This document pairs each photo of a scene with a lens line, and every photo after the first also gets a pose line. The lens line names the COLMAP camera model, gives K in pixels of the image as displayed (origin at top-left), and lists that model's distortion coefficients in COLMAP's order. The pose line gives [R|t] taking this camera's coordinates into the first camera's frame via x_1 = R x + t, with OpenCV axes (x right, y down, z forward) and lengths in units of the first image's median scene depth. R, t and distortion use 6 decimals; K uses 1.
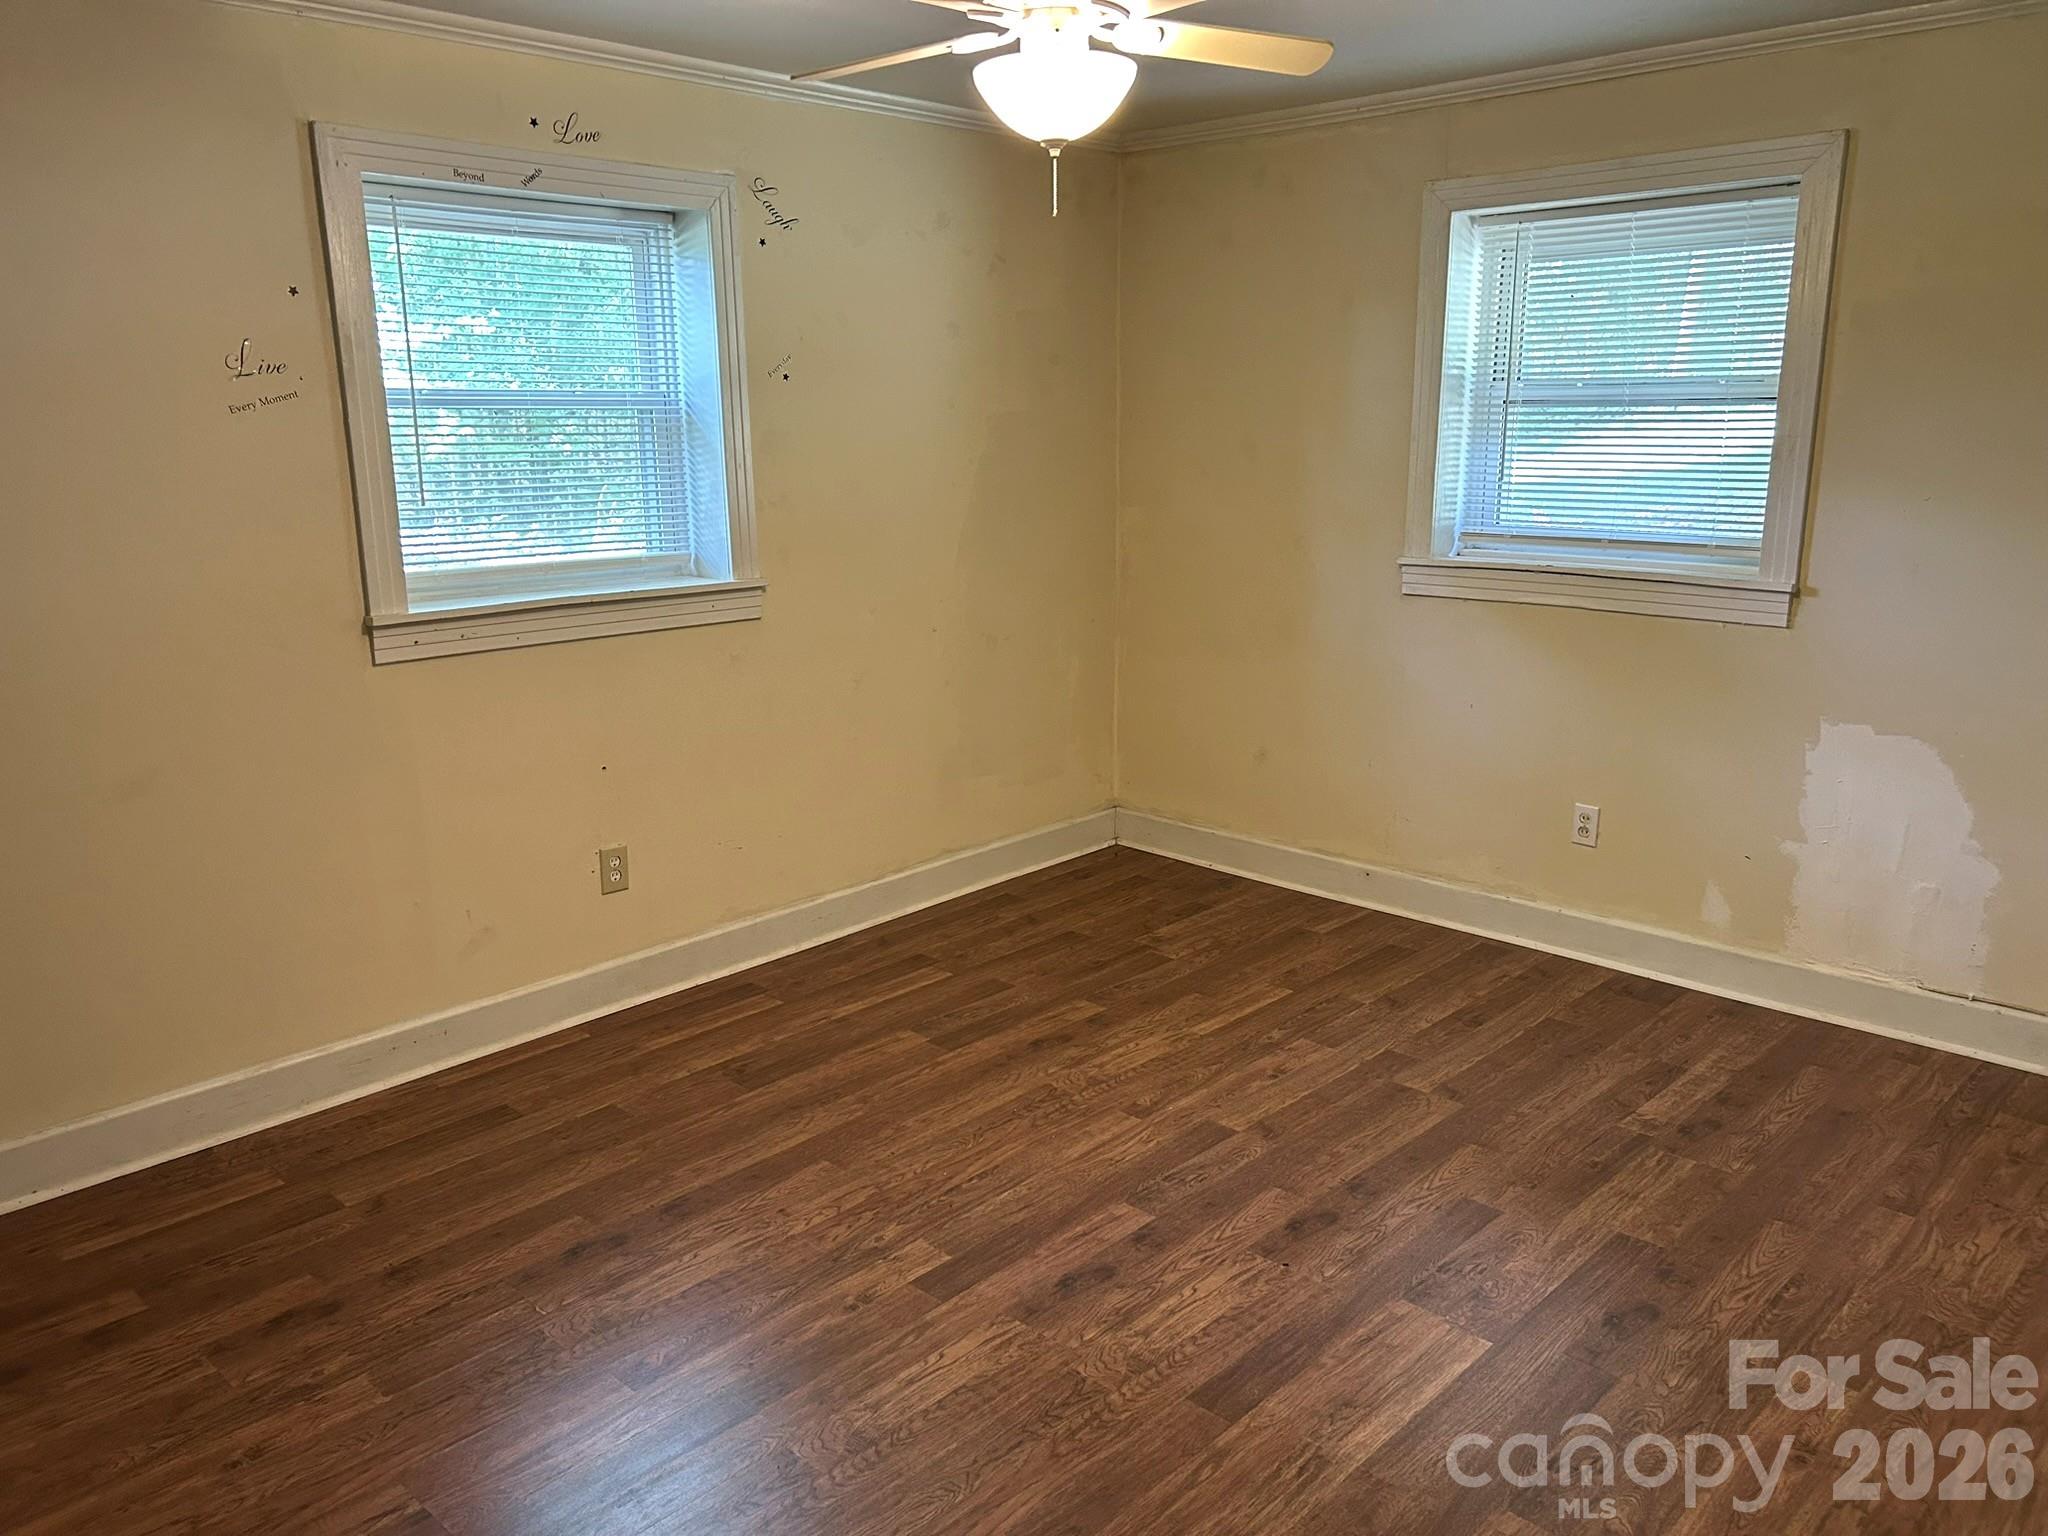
lens RADIAL K [[1553.7, 0, 1019.0], [0, 1553.7, 773.4], [0, 0, 1]] dist [0.032099, -0.007688]
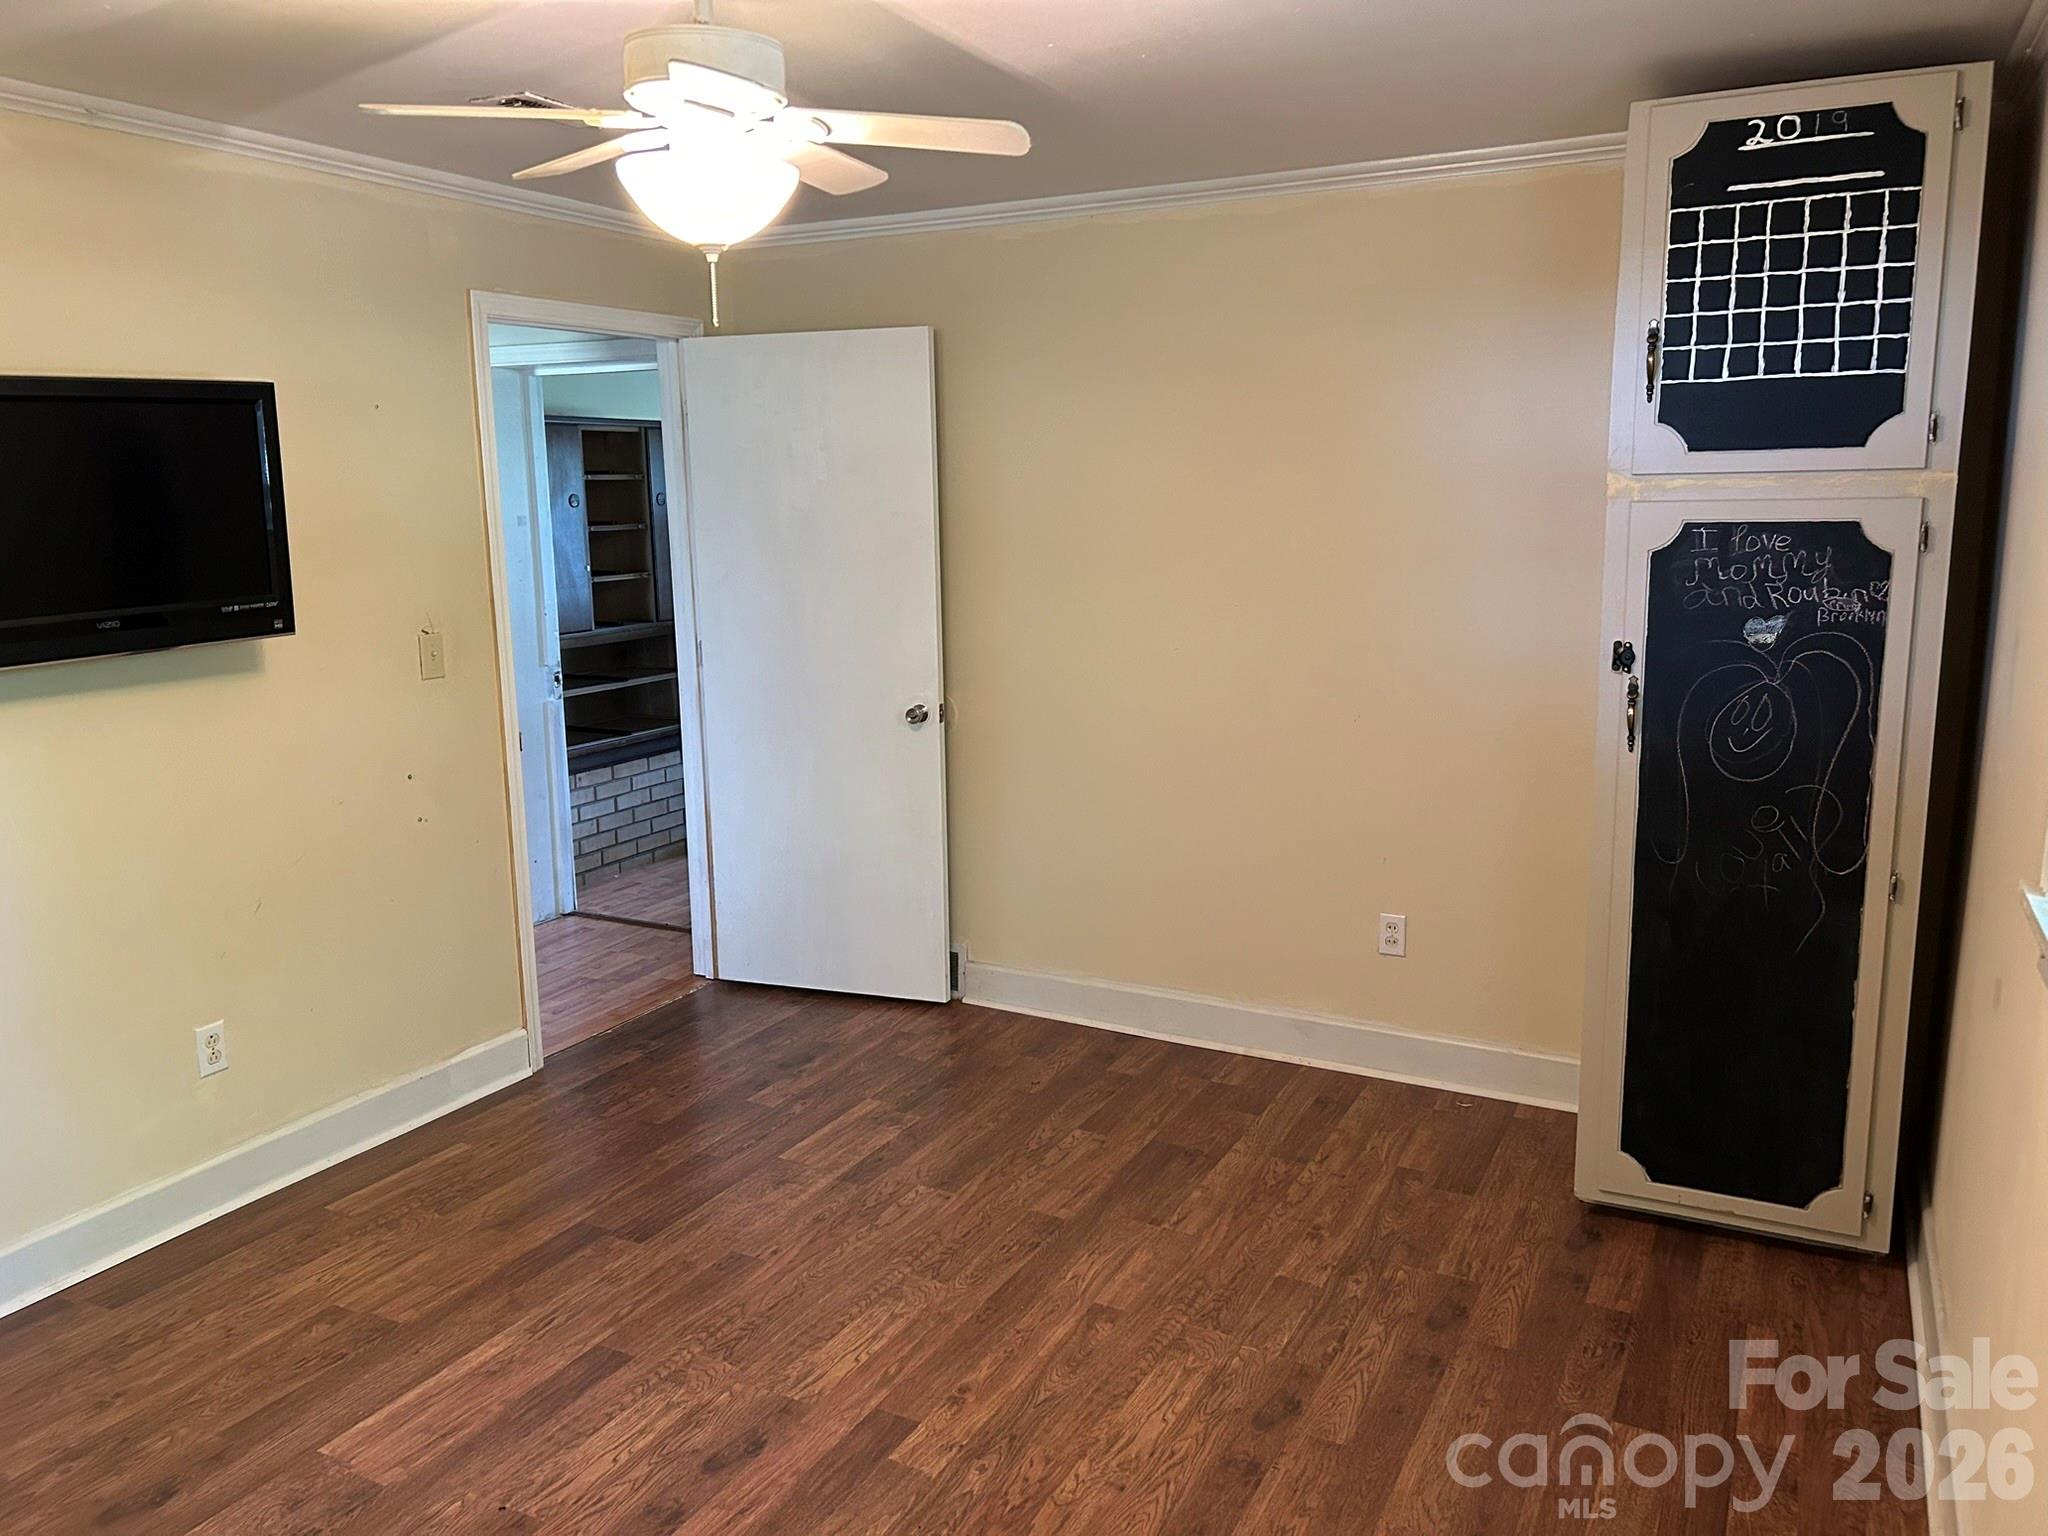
lens RADIAL K [[1553.7, 0, 1019.0], [0, 1553.7, 773.4], [0, 0, 1]] dist [0.032099, -0.007688]
pose [[-0.958118, 0.074850, -0.276418, 0.103291], [-0.044426, 0.914703, 0.401678, -0.410815], [0.282905, 0.397135, -0.873068, 1.631418]]
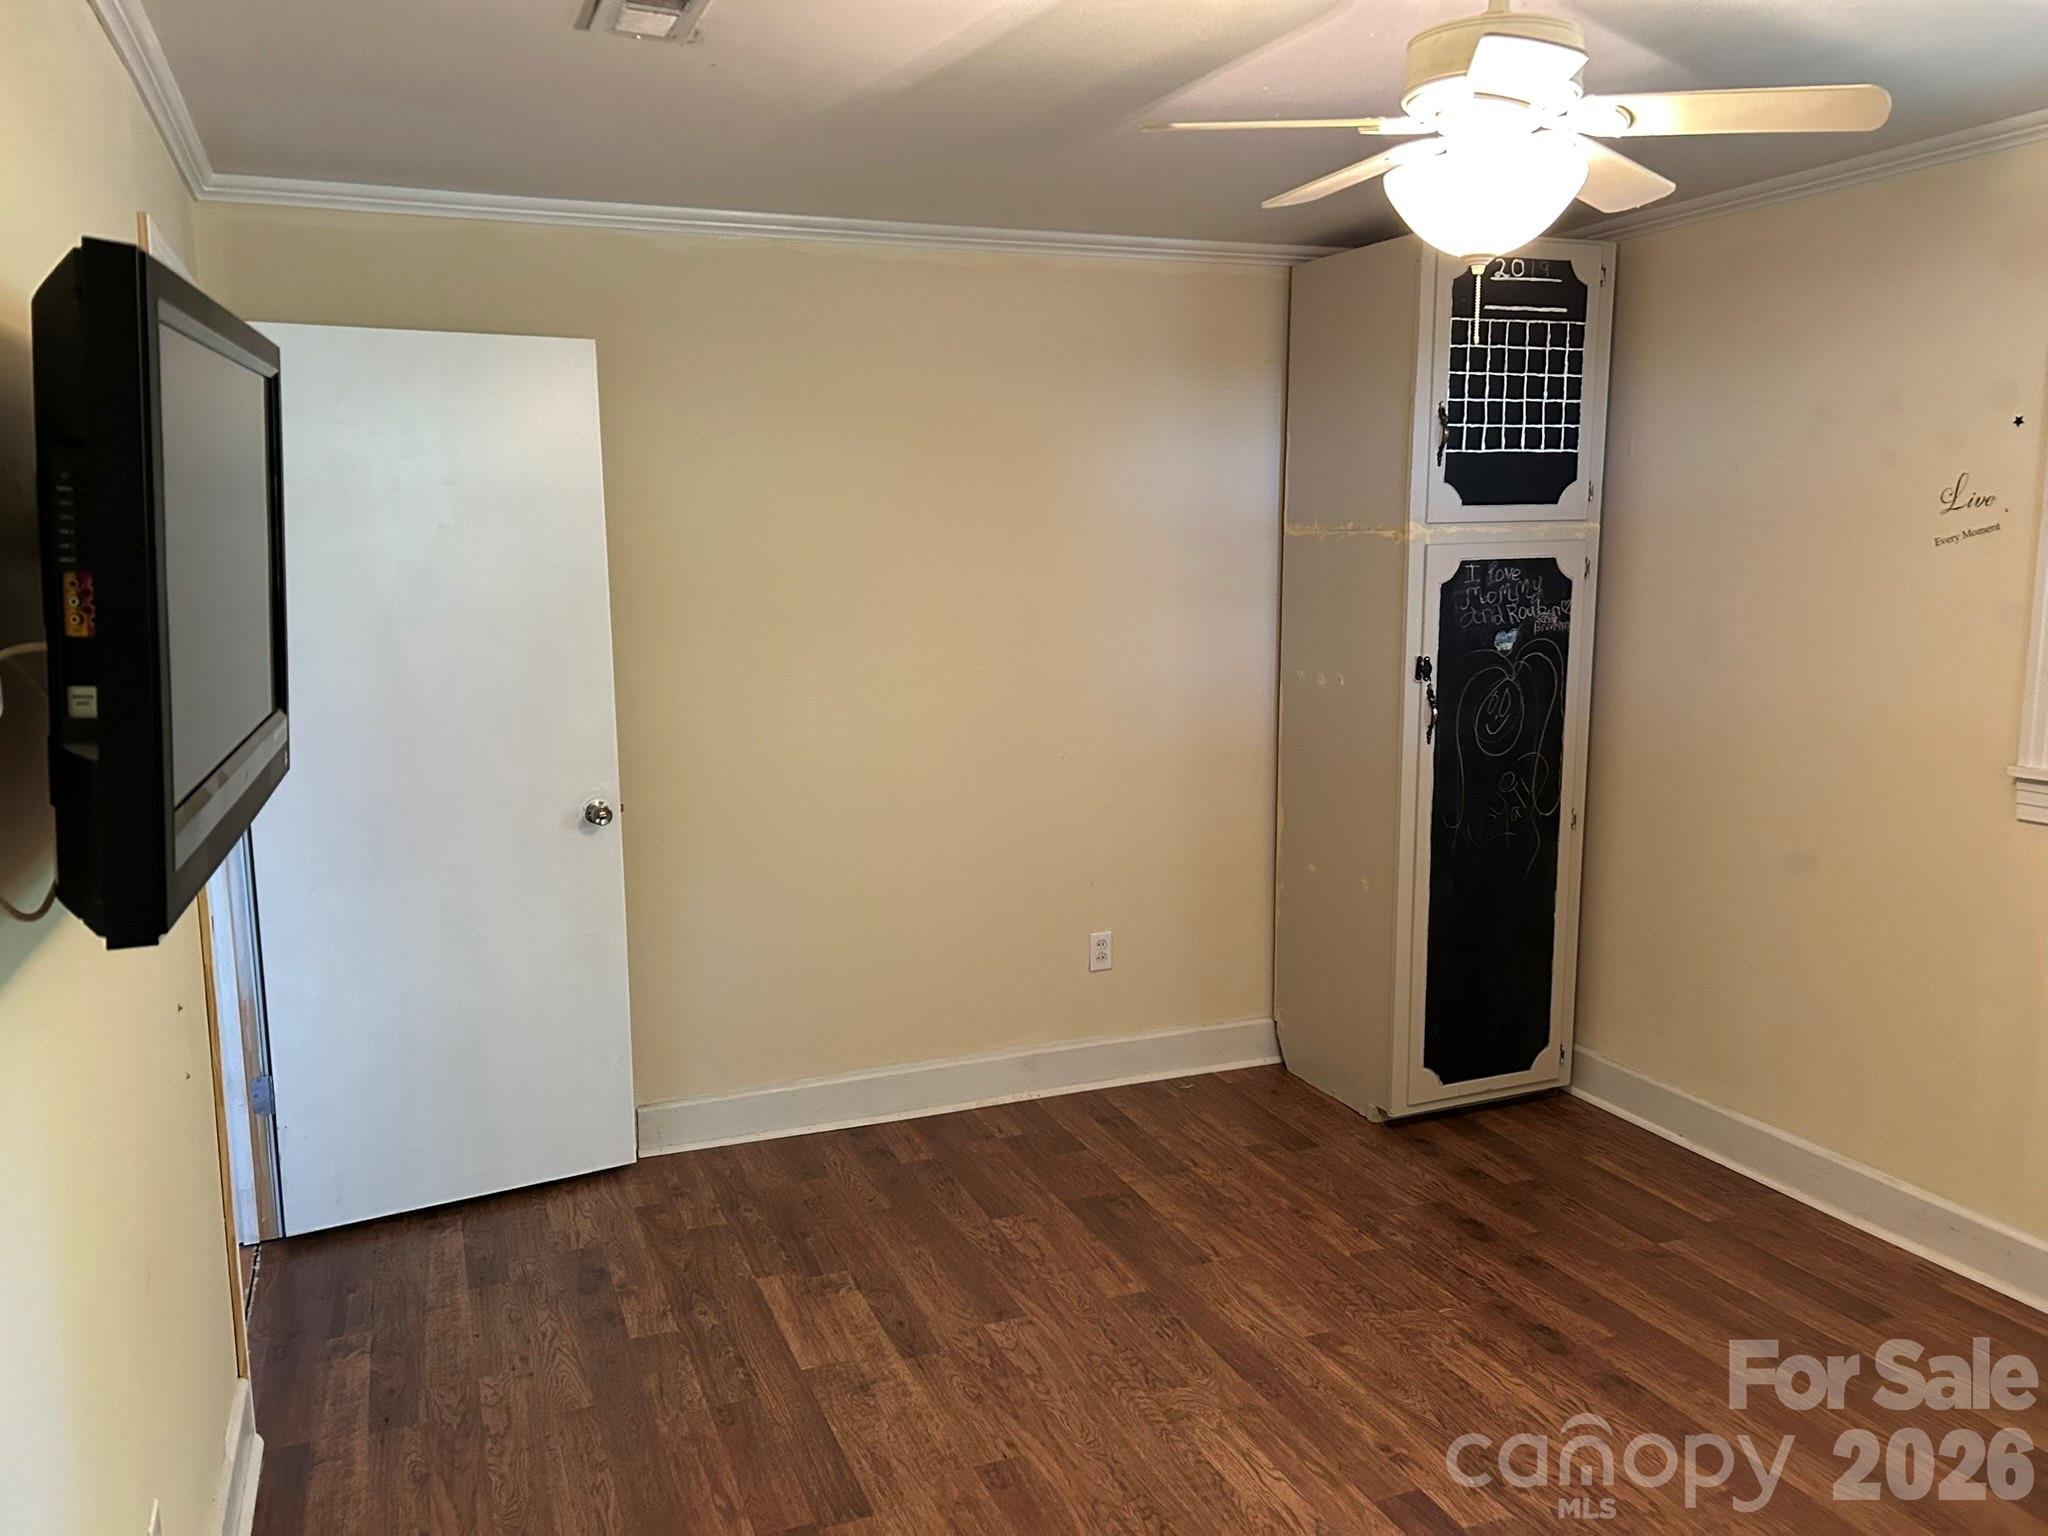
lens RADIAL K [[1553.7, 0, 1019.0], [0, 1553.7, 773.4], [0, 0, 1]] dist [0.032099, -0.007688]
pose [[-0.403761, 0.157174, -0.901262, 0.766148], [-0.197672, 0.946874, 0.253685, -0.254324], [0.893254, 0.280583, -0.351242, 0.955991]]
